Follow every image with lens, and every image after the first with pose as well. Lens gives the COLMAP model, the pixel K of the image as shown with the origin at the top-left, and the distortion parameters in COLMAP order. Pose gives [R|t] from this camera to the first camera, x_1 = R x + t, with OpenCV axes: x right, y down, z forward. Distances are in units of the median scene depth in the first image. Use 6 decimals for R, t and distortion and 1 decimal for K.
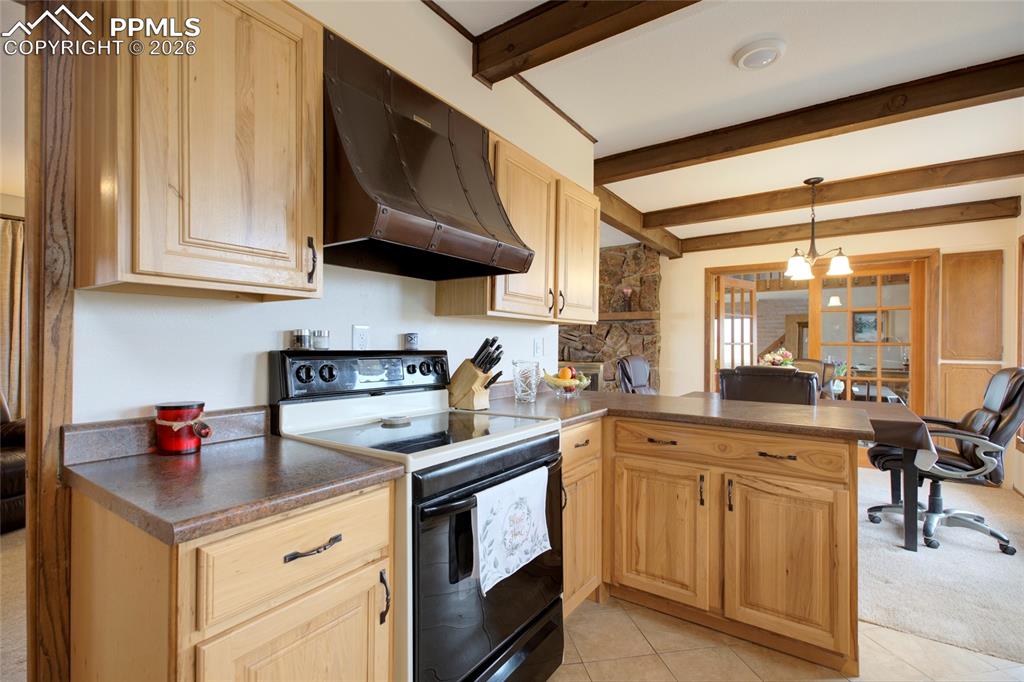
lens RADIAL K [[470.4, 0, 512.0], [0, 470.4, 343.8], [0, 0, 1]] dist [0.016836, 0.000367]
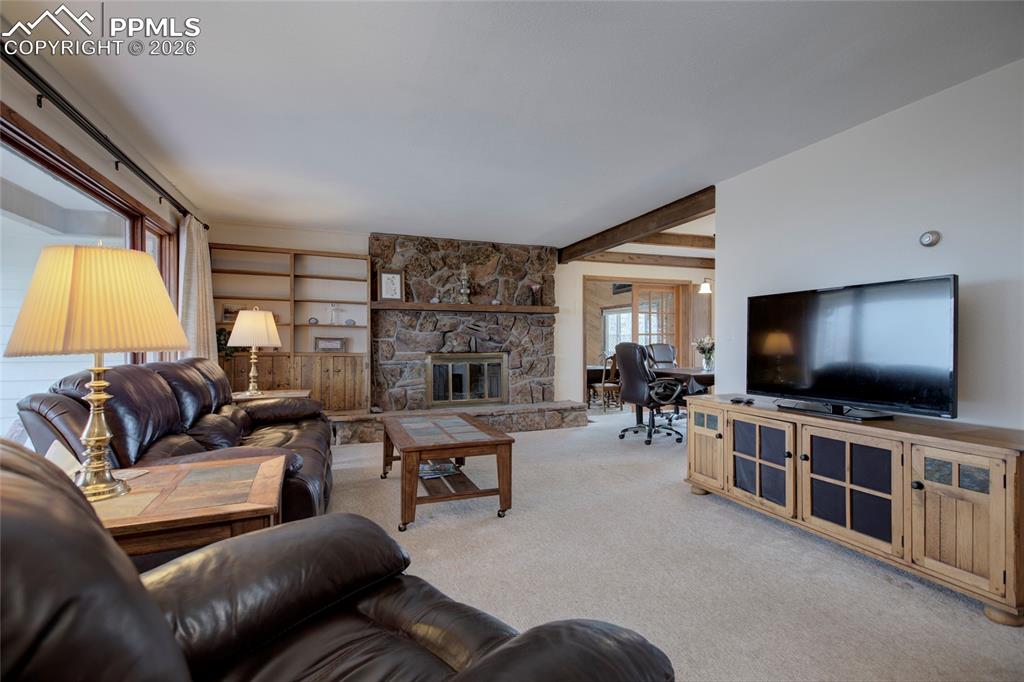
lens RADIAL K [[470.4, 0, 509.7], [0, 470.4, 340.6], [0, 0, 1]] dist [0.016836, 0.000367]
pose [[0.572310, -0.010708, 0.819968, -0.702628], [0.000232, 0.999917, 0.012896, 0.000373], [-0.820038, -0.007190, 0.572264, 0.408975]]
